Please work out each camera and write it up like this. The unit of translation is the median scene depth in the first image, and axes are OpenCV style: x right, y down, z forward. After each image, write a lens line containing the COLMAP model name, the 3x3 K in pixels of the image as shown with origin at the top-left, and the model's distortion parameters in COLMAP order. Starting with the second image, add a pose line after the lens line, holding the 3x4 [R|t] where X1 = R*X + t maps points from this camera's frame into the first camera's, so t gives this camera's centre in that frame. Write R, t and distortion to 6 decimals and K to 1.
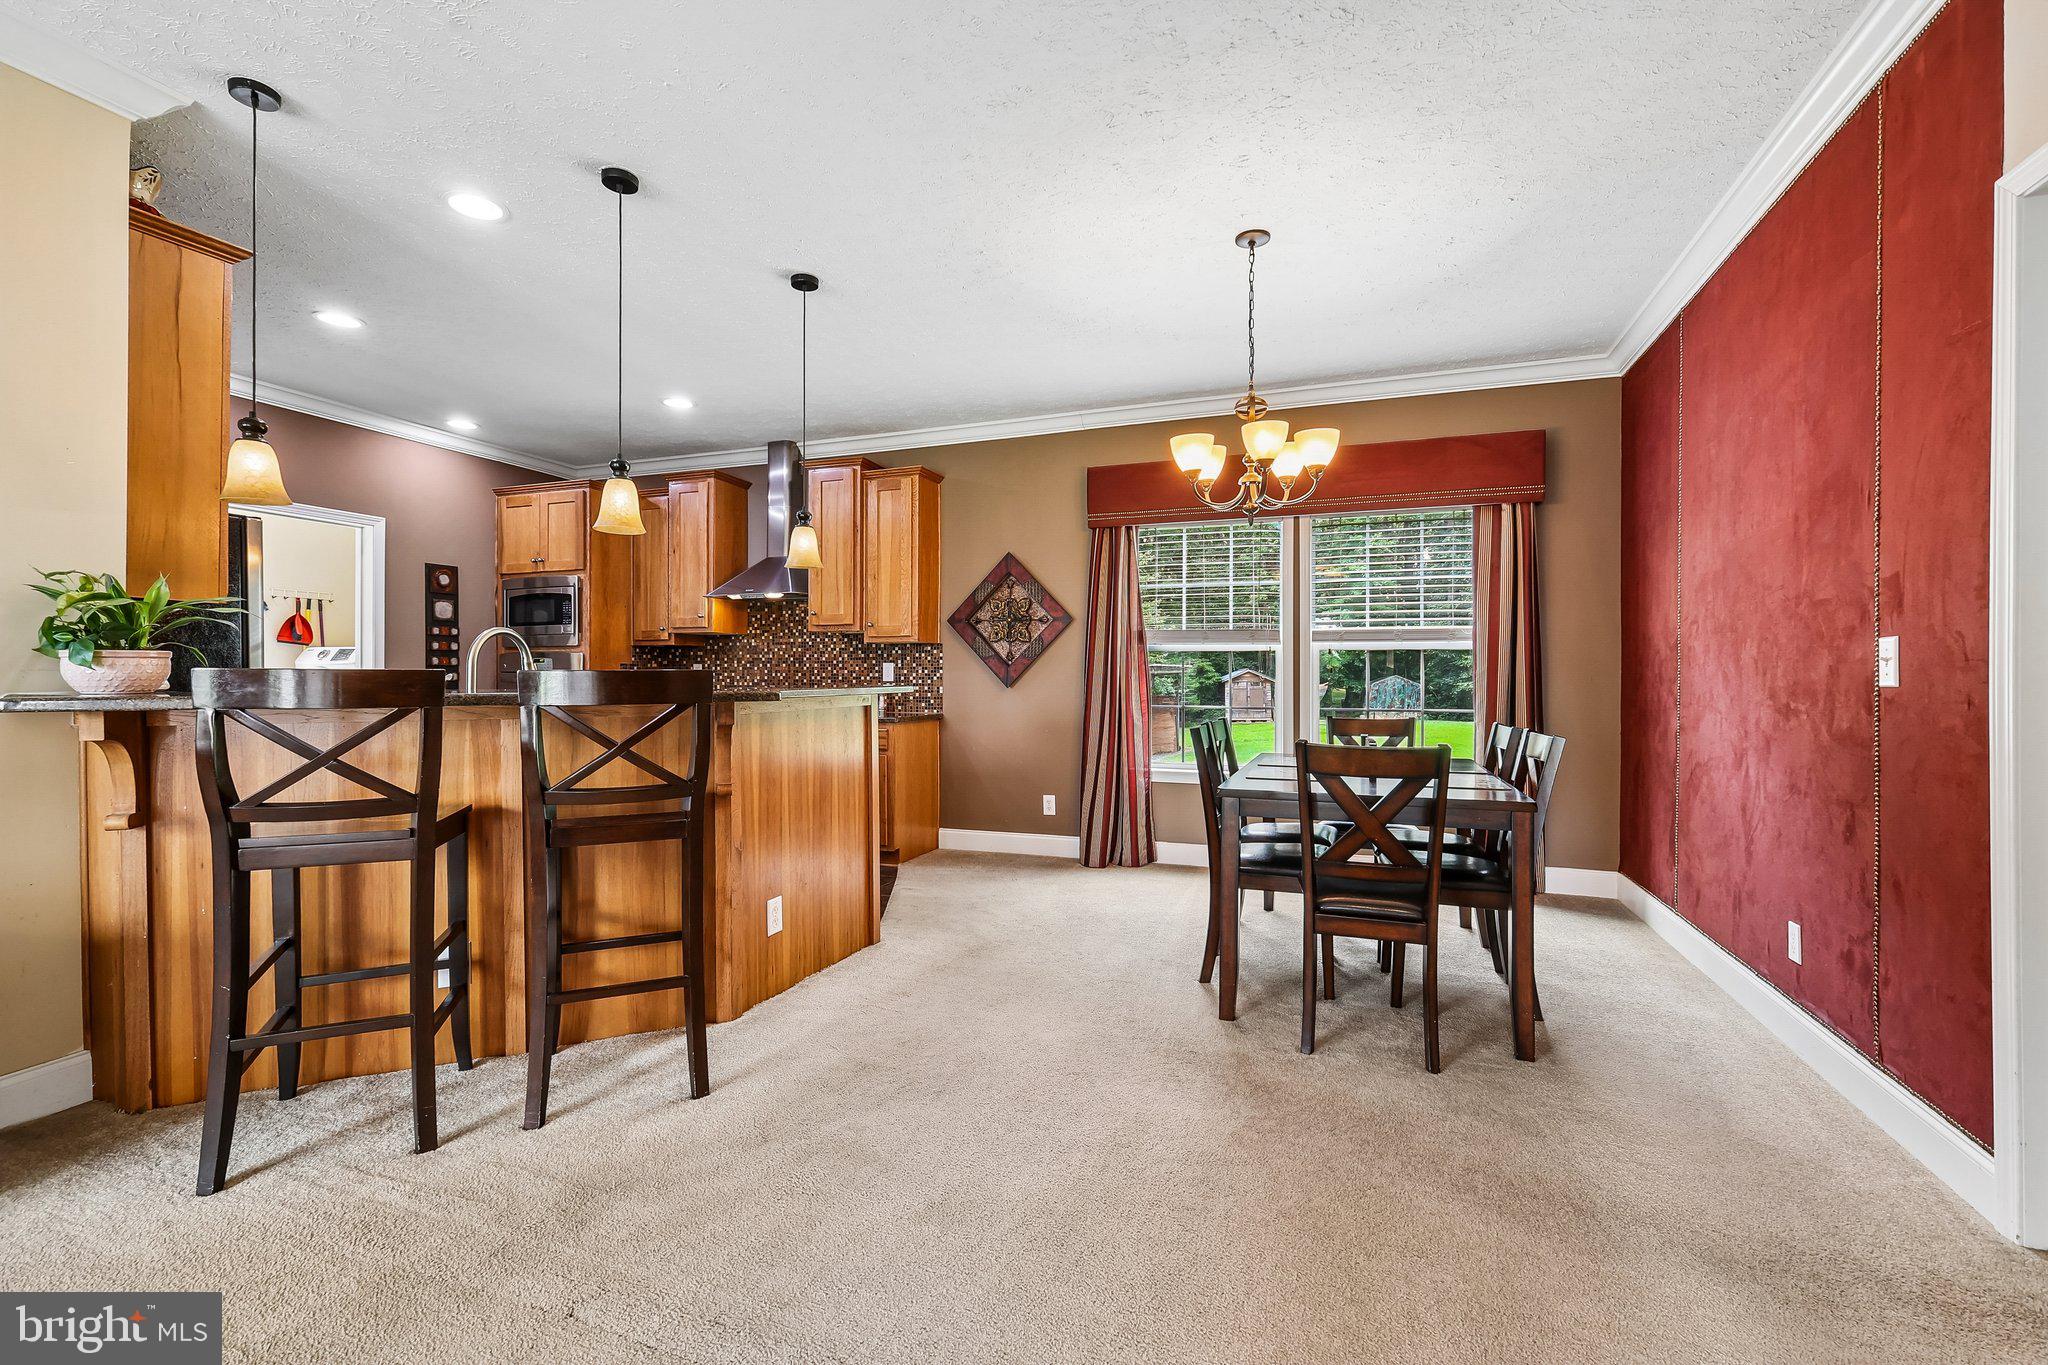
lens RADIAL K [[894.5, 0, 1020.6], [0, 894.5, 685.8], [0, 0, 1]] dist [0.003545, -0.000302]
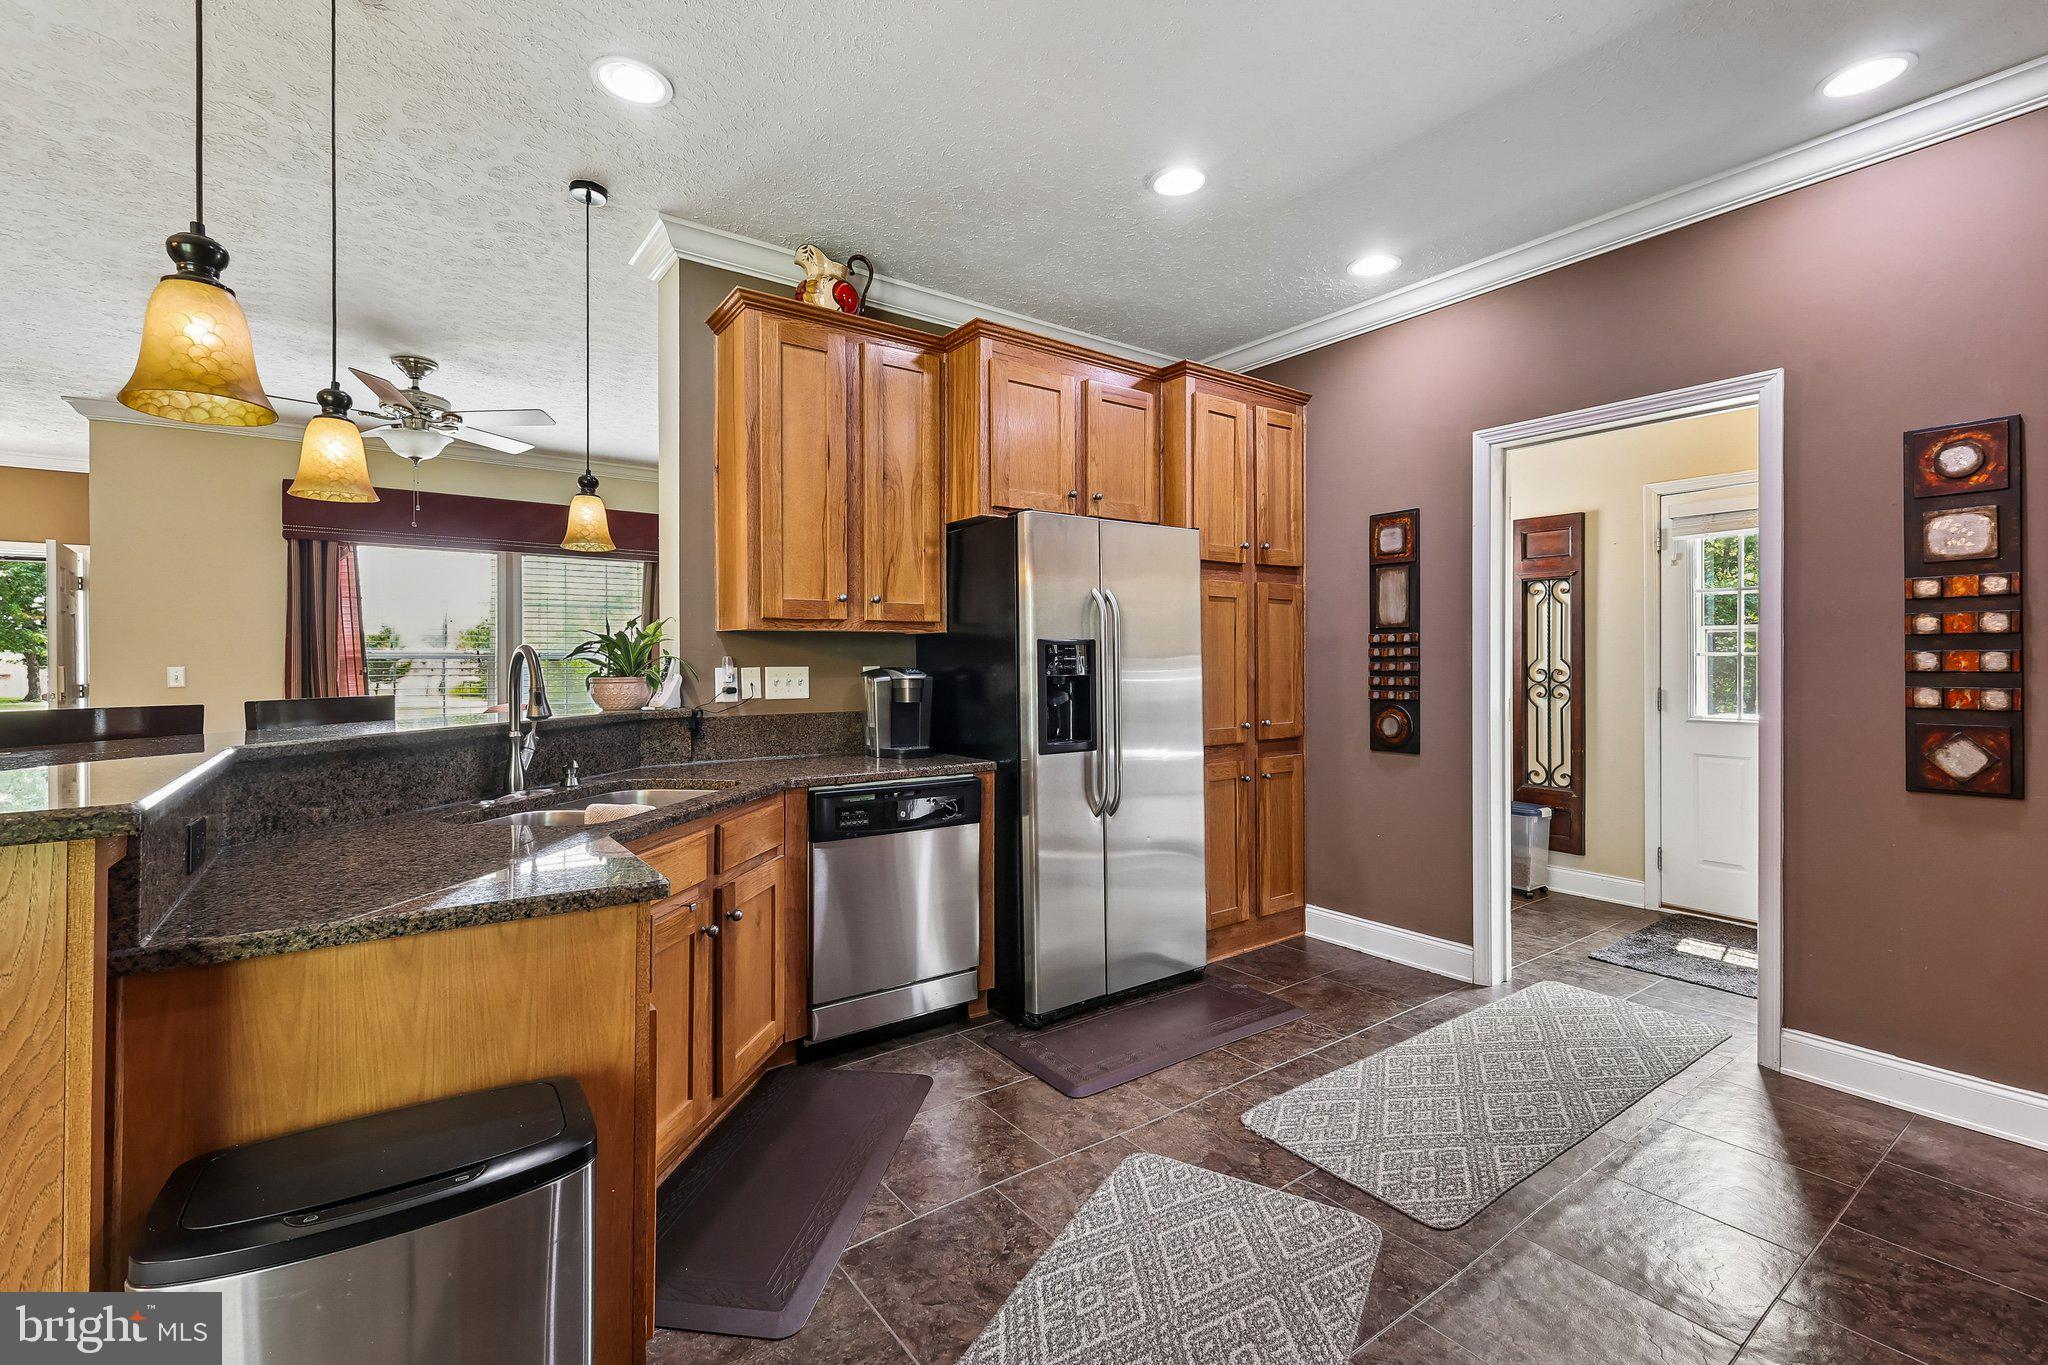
lens RADIAL K [[894.5, 0, 1029.8], [0, 894.5, 663.3], [0, 0, 1]] dist [0.003545, -0.000302]
pose [[-0.537141, 0.000780, -0.843492, -0.084485], [-0.002322, 0.999994, 0.002403, -0.028844], [0.843489, 0.003249, -0.537136, 0.954283]]
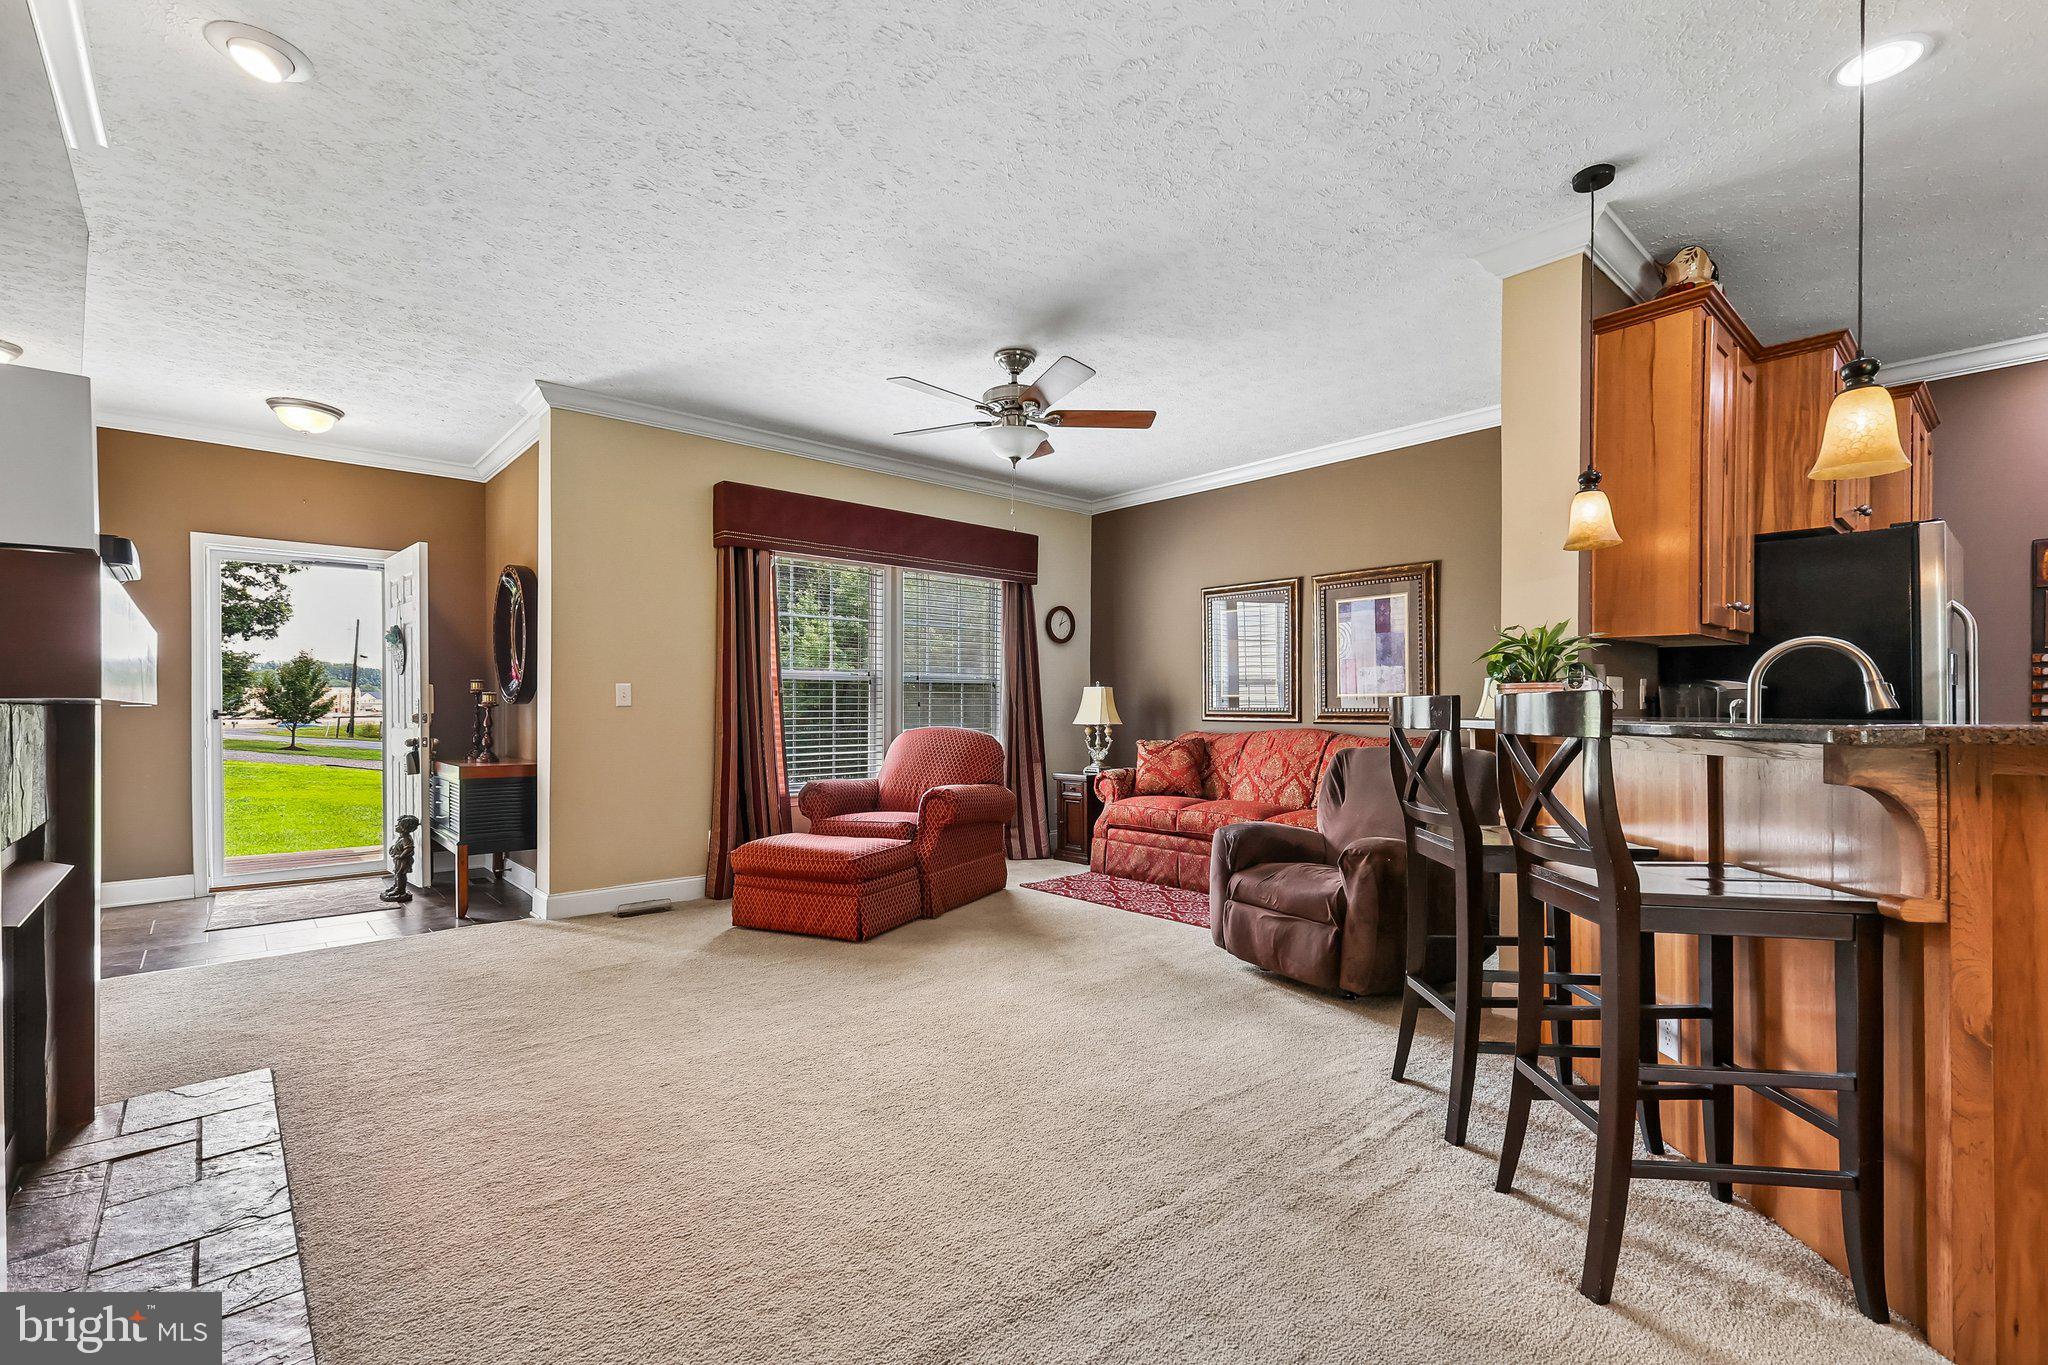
lens RADIAL K [[894.5, 0, 1031.3], [0, 894.5, 711.0], [0, 0, 1]] dist [0.003545, -0.000302]
pose [[-0.446931, 0.005037, -0.894554, 0.204794], [-0.006340, 0.999941, 0.008797, -0.003780], [0.894546, 0.009603, -0.446873, 0.403186]]
